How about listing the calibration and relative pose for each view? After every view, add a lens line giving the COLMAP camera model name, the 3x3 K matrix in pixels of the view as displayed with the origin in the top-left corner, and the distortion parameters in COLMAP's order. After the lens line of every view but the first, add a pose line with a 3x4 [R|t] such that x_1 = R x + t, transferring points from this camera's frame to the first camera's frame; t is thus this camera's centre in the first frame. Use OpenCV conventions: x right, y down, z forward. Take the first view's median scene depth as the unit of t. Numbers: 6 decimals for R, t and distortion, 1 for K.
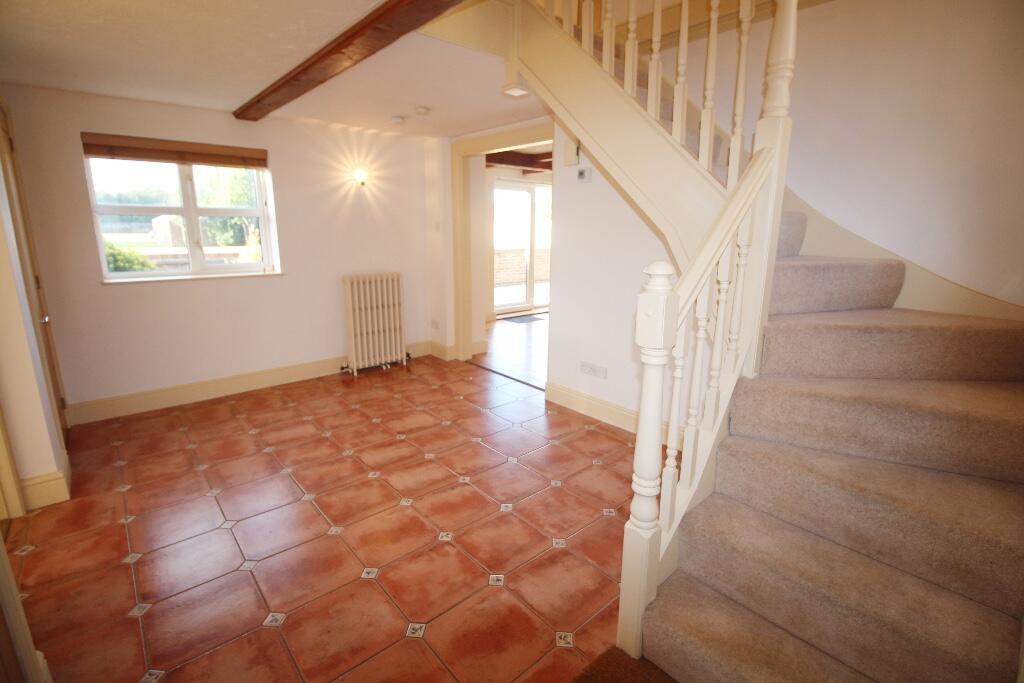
lens RADIAL K [[478.3, 0, 512.4], [0, 478.3, 336.4], [0, 0, 1]] dist [-0.015398, -0.000221]
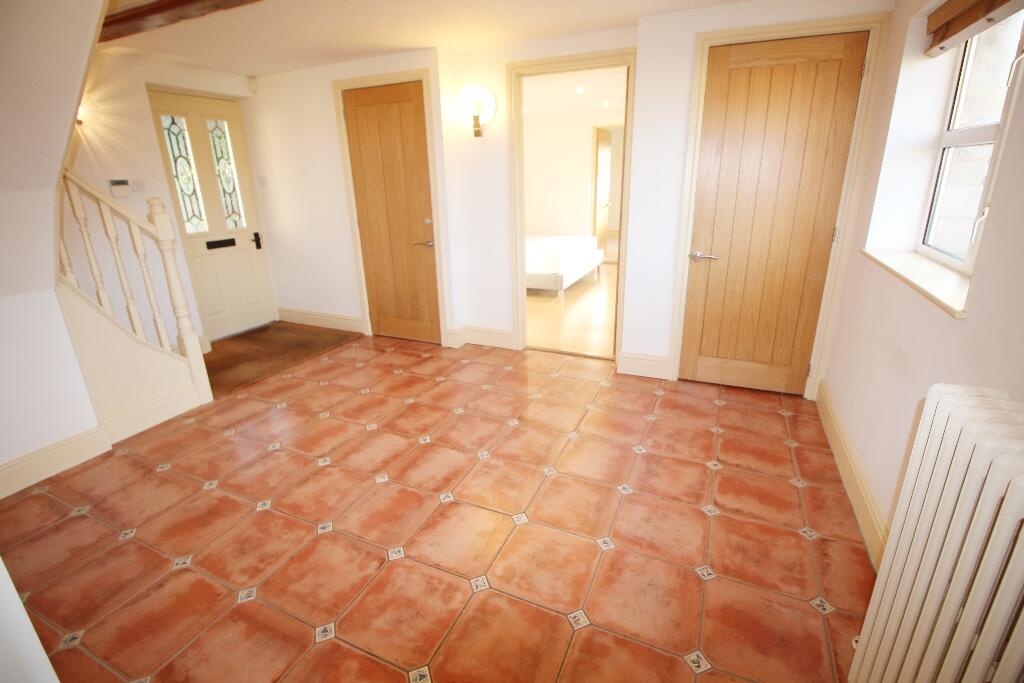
lens RADIAL K [[478.3, 0, 512.6], [0, 478.3, 337.4], [0, 0, 1]] dist [-0.015398, -0.000221]
pose [[-0.911939, 0.137430, -0.386627, -0.099196], [-0.082793, 0.861234, 0.501418, -0.352465], [0.401887, 0.489273, -0.774015, 1.572074]]
